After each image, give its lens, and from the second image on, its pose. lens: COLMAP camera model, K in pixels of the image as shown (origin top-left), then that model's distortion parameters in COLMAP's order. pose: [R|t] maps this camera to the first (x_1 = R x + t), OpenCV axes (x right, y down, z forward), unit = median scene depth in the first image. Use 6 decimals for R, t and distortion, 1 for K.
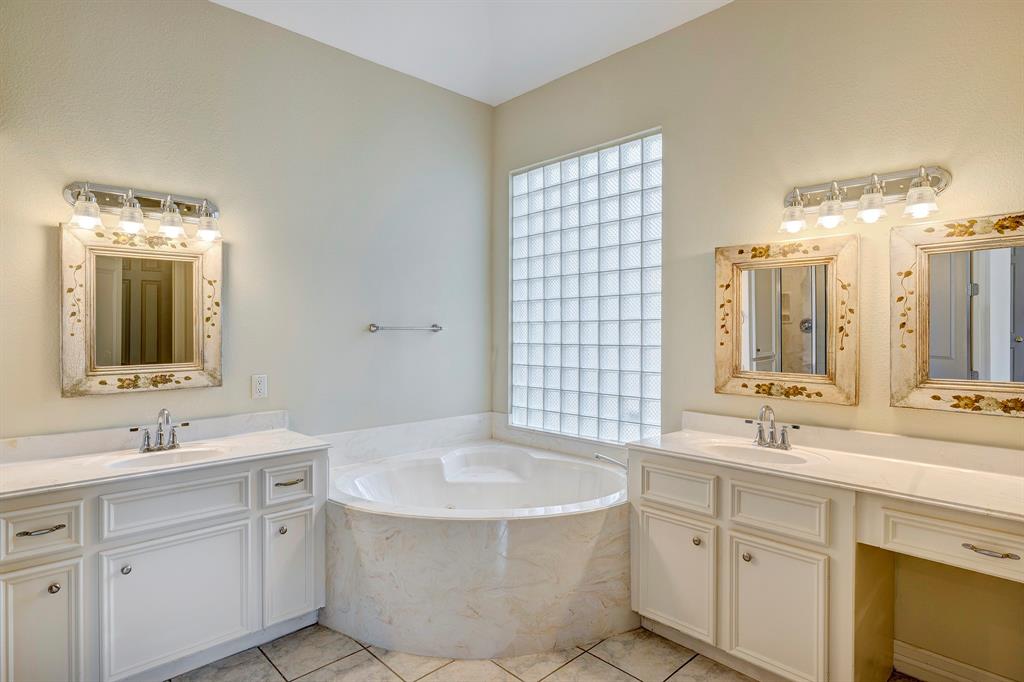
lens RADIAL K [[556.7, 0, 512.4], [0, 556.7, 338.6], [0, 0, 1]] dist [-0.007446, -0.000779]
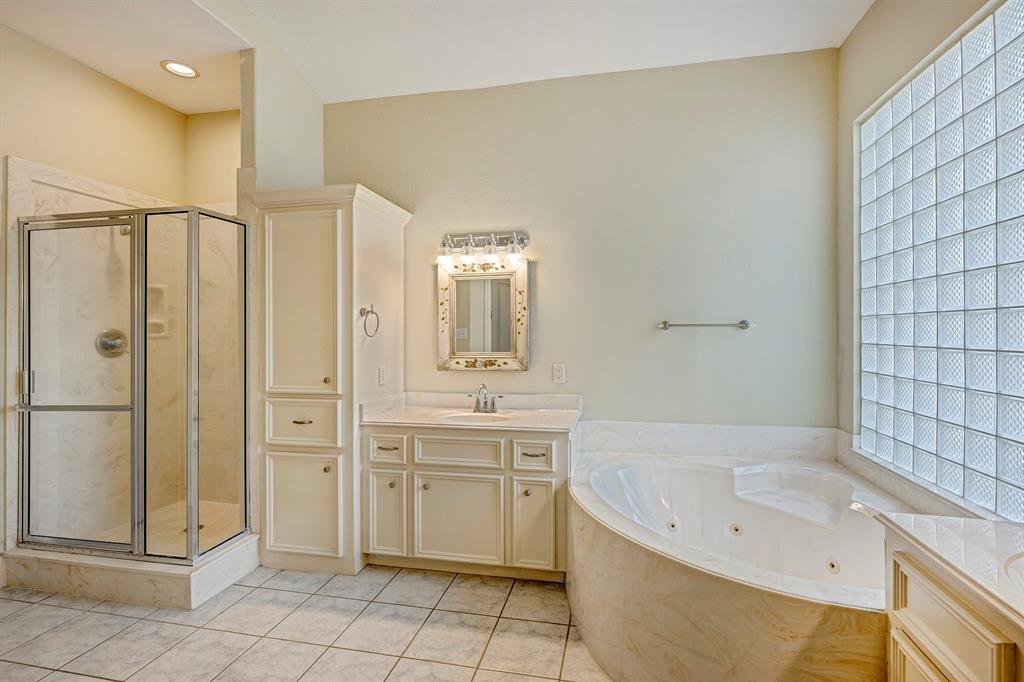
lens RADIAL K [[460.8, 0, 516.7], [0, 460.8, 331.4], [0, 0, 1]] dist [-0.006036, 0.000190]
pose [[0.567956, 0.001250, -0.823058, 0.389945], [-0.006914, 0.999971, -0.003252, -0.004416], [0.823030, 0.007538, 0.567948, 0.393502]]
